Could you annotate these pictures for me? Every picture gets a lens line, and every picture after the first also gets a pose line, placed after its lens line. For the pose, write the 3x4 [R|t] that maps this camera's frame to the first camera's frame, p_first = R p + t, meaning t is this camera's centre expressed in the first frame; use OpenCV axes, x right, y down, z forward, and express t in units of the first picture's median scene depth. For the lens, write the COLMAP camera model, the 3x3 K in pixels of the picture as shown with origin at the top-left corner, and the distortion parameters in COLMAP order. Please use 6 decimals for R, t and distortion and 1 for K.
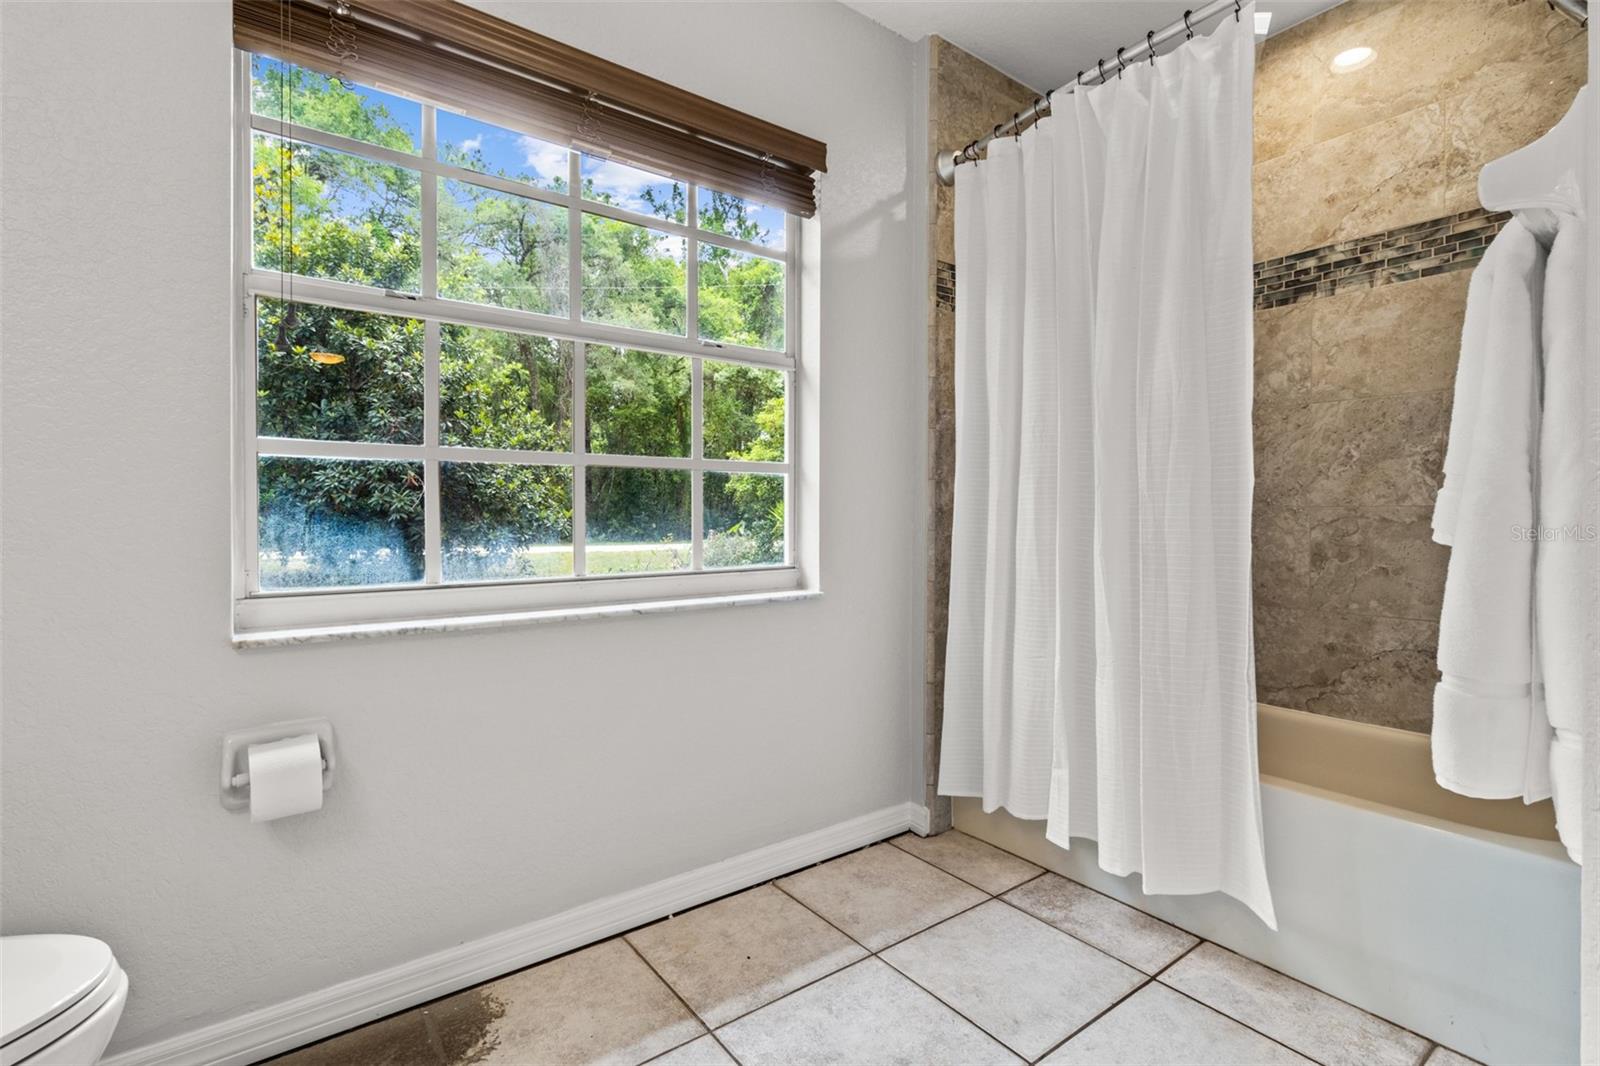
lens RADIAL K [[738.1, 0, 801.0], [0, 738.1, 516.9], [0, 0, 1]] dist [0.008143, 0.000467]
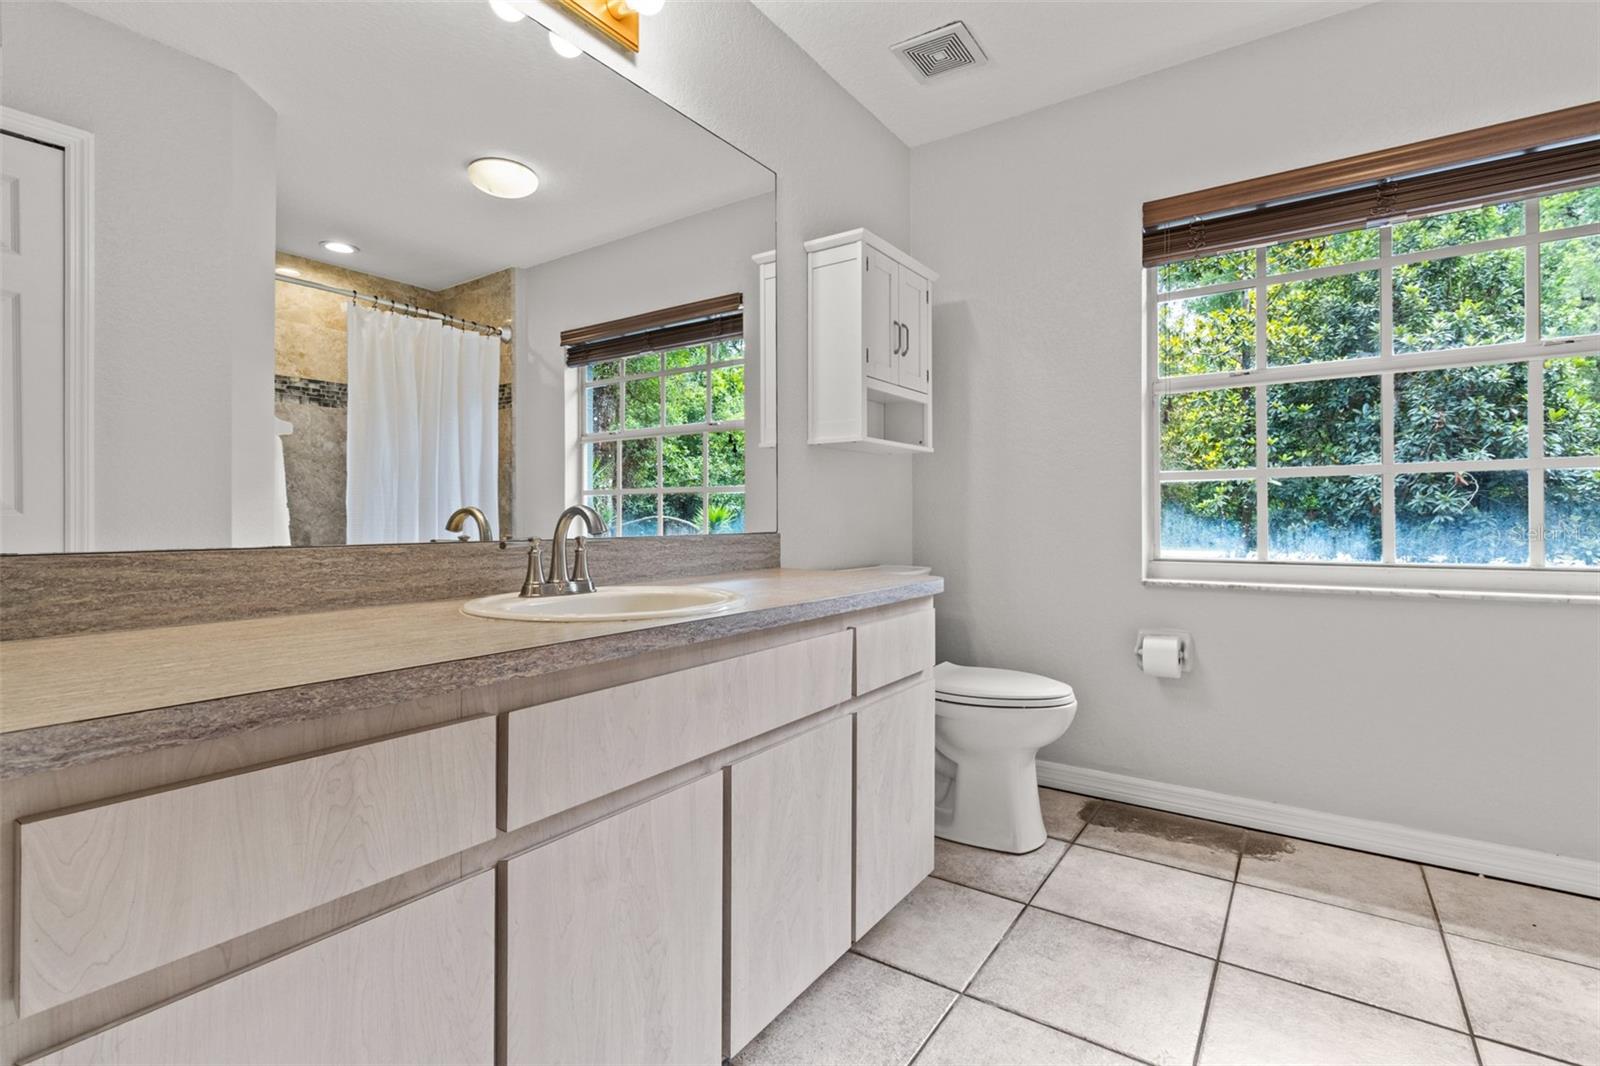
lens RADIAL K [[738.1, 0, 799.7], [0, 738.1, 527.9], [0, 0, 1]] dist [0.008143, 0.000467]
pose [[0.305238, 0.008559, -0.952238, 0.367724], [0.000315, 0.999959, 0.009089, 0.006362], [0.952276, -0.003074, 0.305222, -0.198475]]
